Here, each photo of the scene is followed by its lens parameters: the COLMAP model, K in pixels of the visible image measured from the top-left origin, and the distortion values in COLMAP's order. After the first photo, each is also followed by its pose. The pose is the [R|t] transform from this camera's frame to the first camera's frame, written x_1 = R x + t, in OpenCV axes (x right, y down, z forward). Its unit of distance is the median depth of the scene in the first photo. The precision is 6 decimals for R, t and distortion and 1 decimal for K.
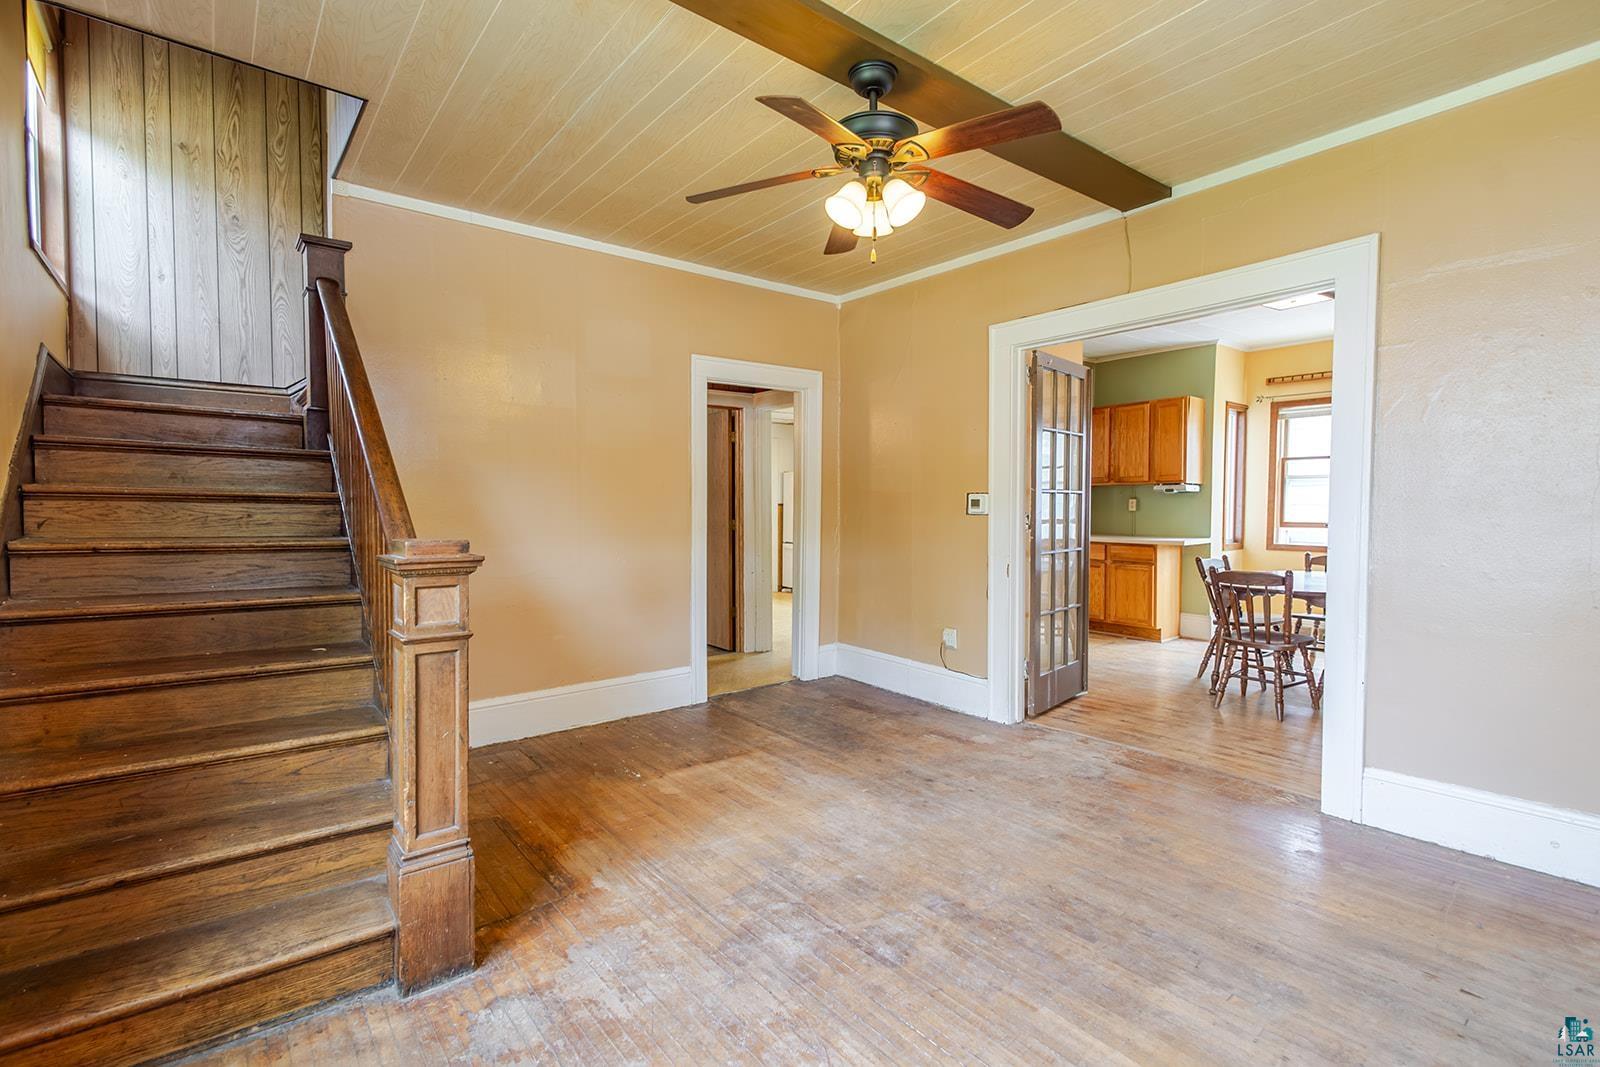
lens RADIAL K [[739.7, 0, 801.0], [0, 739.7, 535.5], [0, 0, 1]] dist [0.012571, 0.000669]
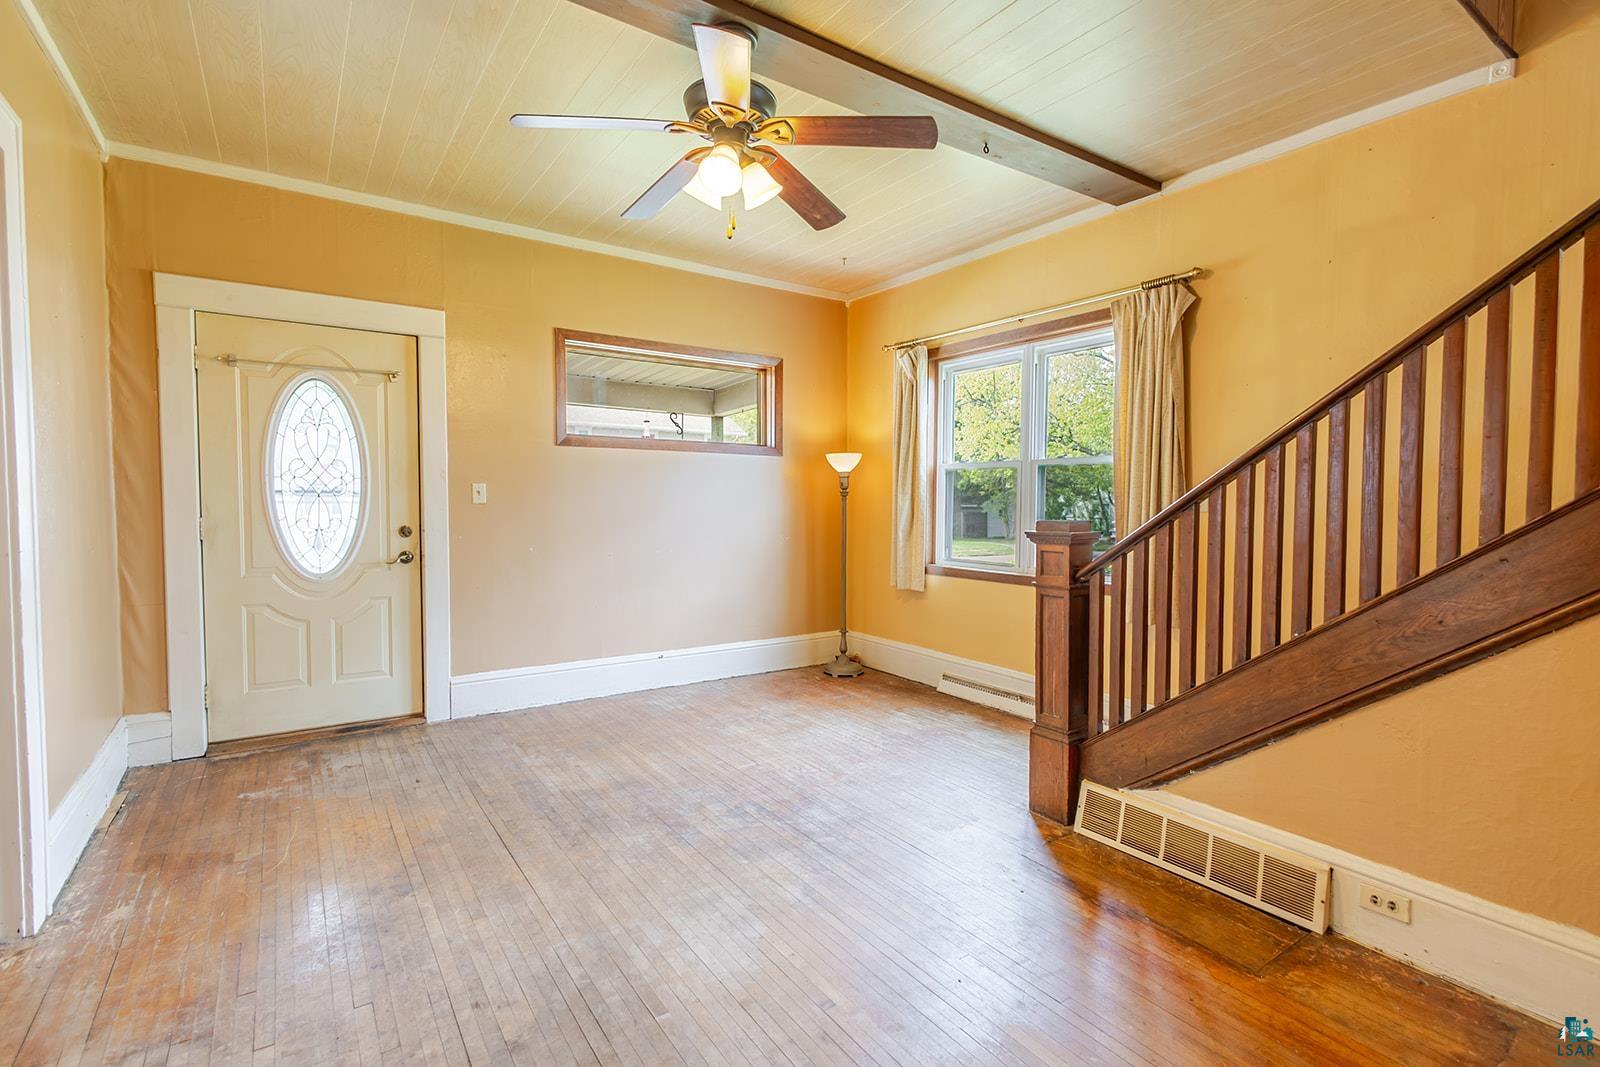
lens RADIAL K [[739.7, 0, 800.8], [0, 739.7, 527.0], [0, 0, 1]] dist [0.012571, 0.000669]
pose [[-0.997652, -0.004744, 0.068316, -0.019497], [0.000483, 0.997086, 0.076284, -0.020923], [-0.068479, 0.076138, -0.994743, 0.603652]]
